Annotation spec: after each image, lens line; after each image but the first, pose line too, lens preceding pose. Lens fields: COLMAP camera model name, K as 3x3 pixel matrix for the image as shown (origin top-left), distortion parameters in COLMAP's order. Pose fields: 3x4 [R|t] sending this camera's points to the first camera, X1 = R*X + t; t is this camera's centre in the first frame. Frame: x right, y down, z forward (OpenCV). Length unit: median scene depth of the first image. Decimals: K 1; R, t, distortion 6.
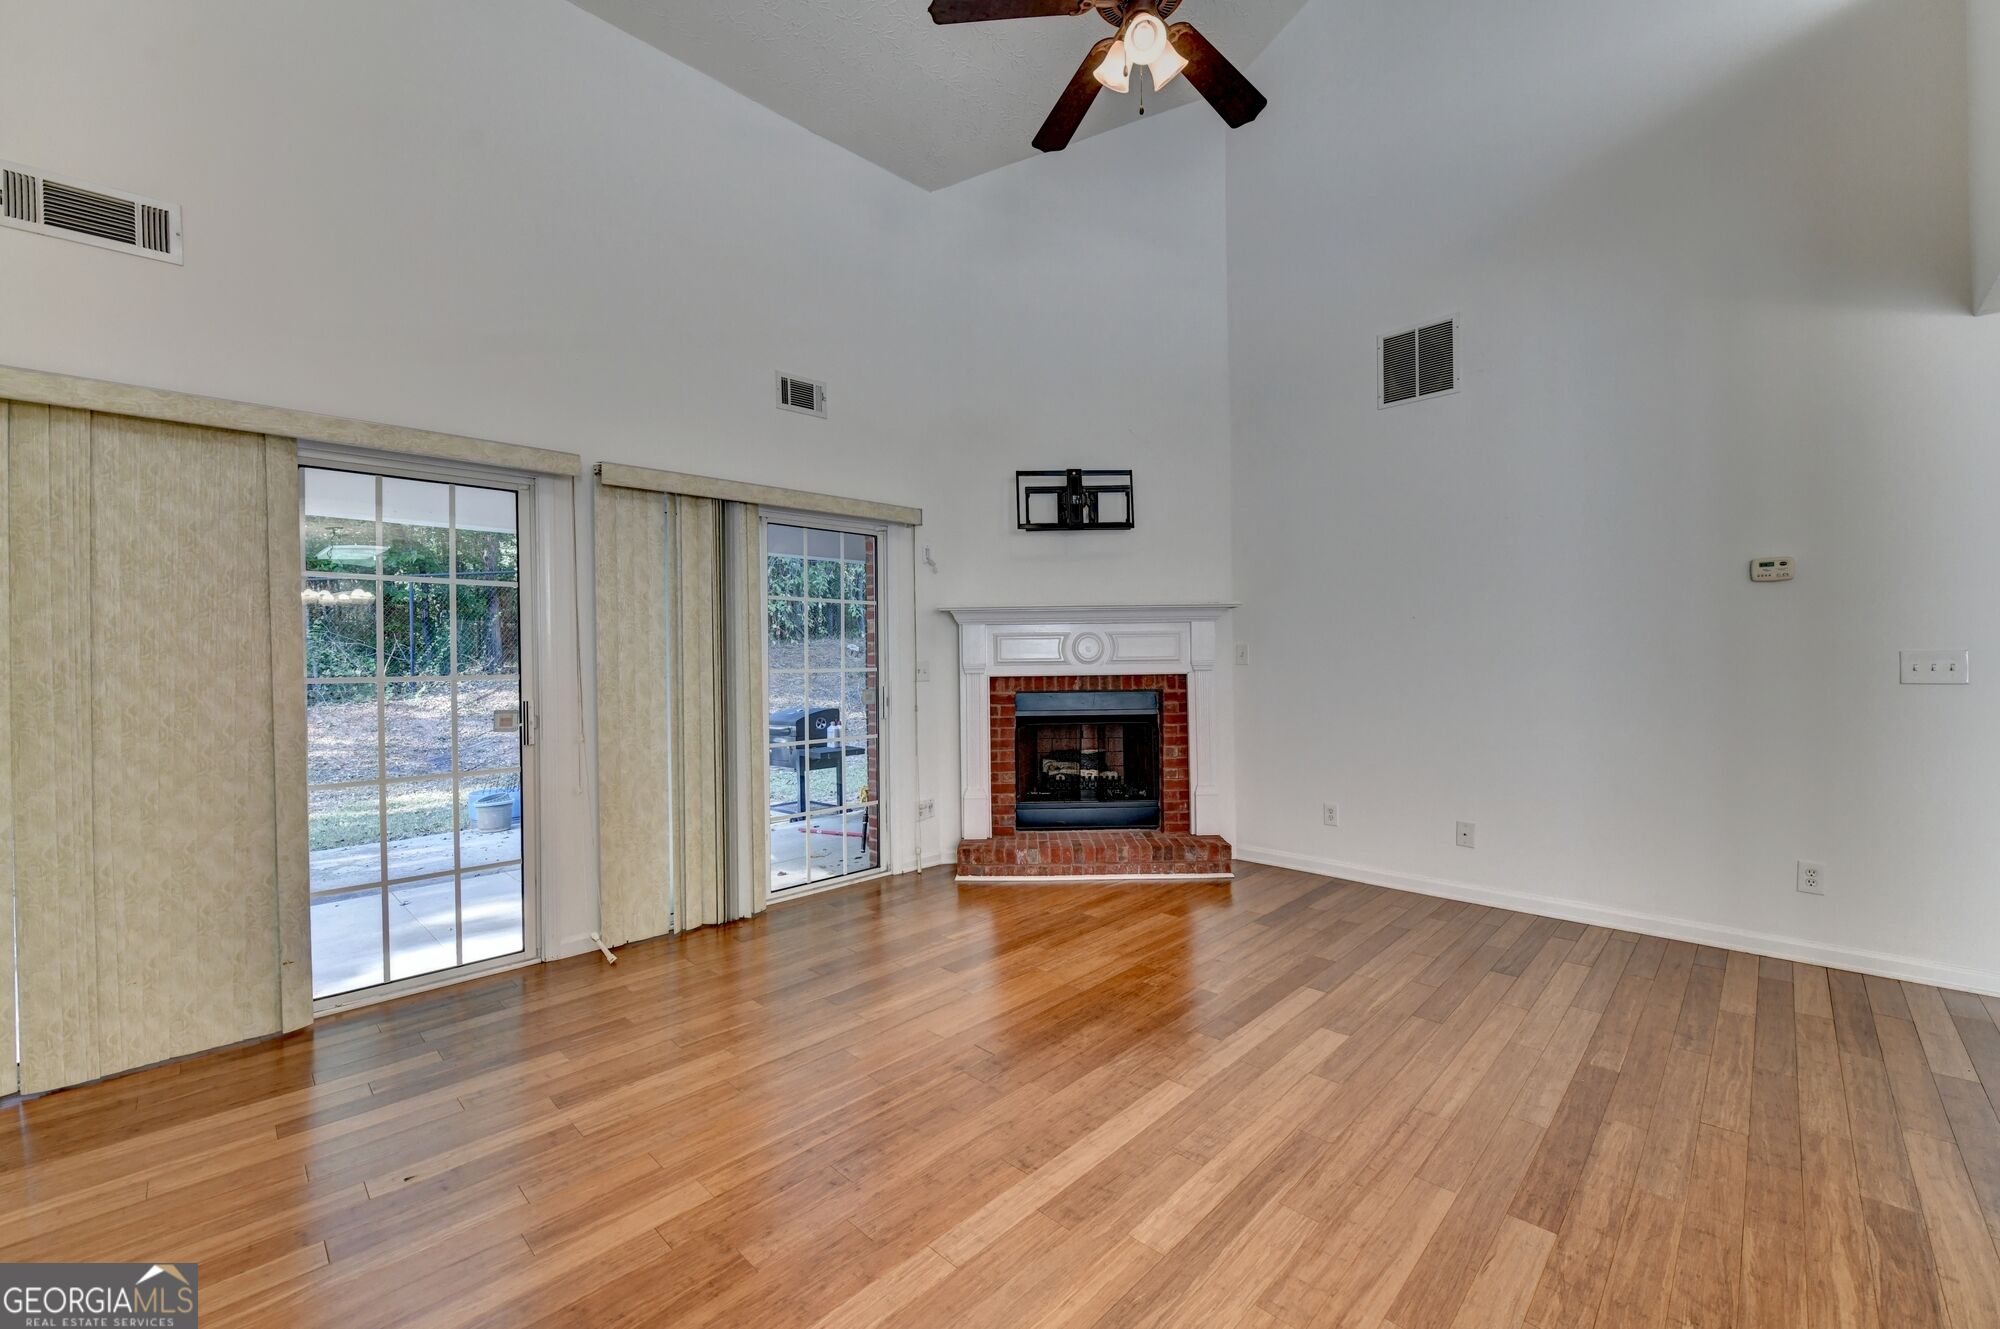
lens RADIAL K [[808.4, 0, 1020.0], [0, 808.4, 664.6], [0, 0, 1]] dist [-0.005252, -0.001313]
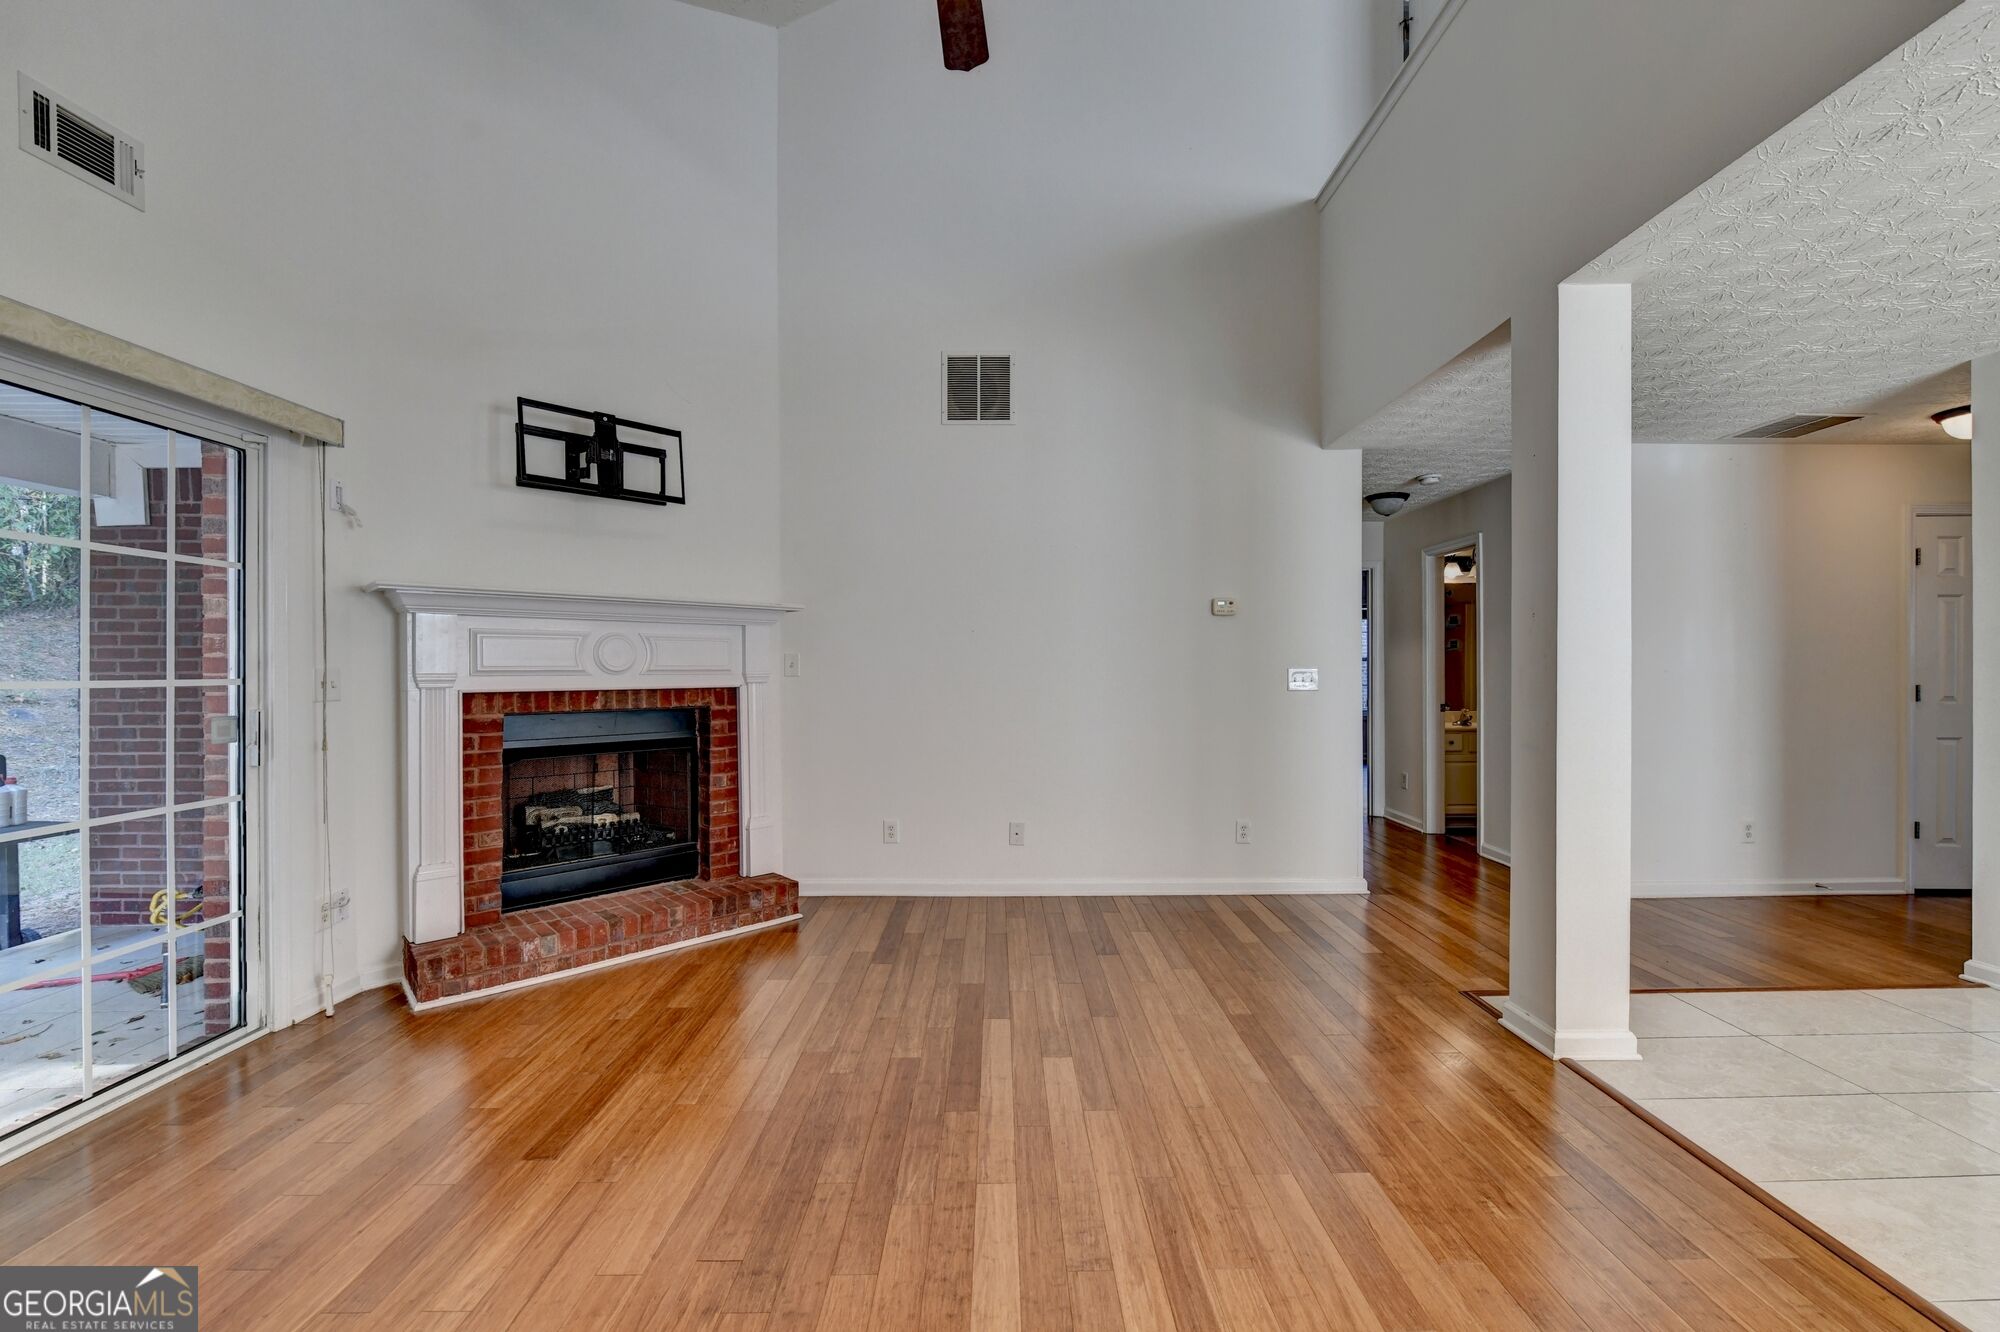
lens RADIAL K [[806.4, 0, 1014.4], [0, 806.4, 672.9], [0, 0, 1]] dist [-0.008377, 0.000557]
pose [[0.706547, 0.007600, 0.707626, -0.196869], [-0.001799, 0.999958, -0.008943, 0.004065], [-0.707664, 0.005046, 0.706531, 0.215471]]
